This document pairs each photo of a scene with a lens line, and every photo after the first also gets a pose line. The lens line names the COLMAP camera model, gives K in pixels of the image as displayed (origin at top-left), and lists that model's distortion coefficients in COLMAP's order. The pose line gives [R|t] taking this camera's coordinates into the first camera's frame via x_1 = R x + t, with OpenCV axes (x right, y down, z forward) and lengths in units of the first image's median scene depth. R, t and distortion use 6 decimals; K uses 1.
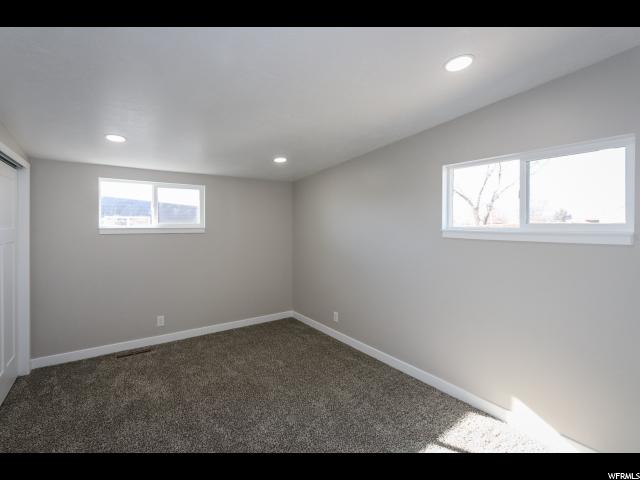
lens RADIAL K [[296.1, 0, 320.0], [0, 296.1, 240.0], [0, 0, 1]] dist [-0.002862, -0.000160]
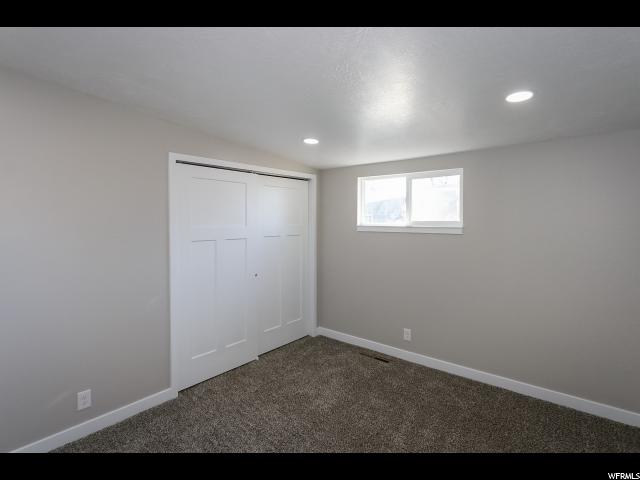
lens RADIAL K [[324.7, 0, 320.0], [0, 324.7, 240.0], [0, 0, 1]] dist [0.000334, -0.000020]
pose [[0.244816, 0.046532, -0.968452, 0.382851], [-0.055168, 0.997898, 0.034001, -0.023863], [0.967999, 0.045103, 0.246869, 0.643296]]
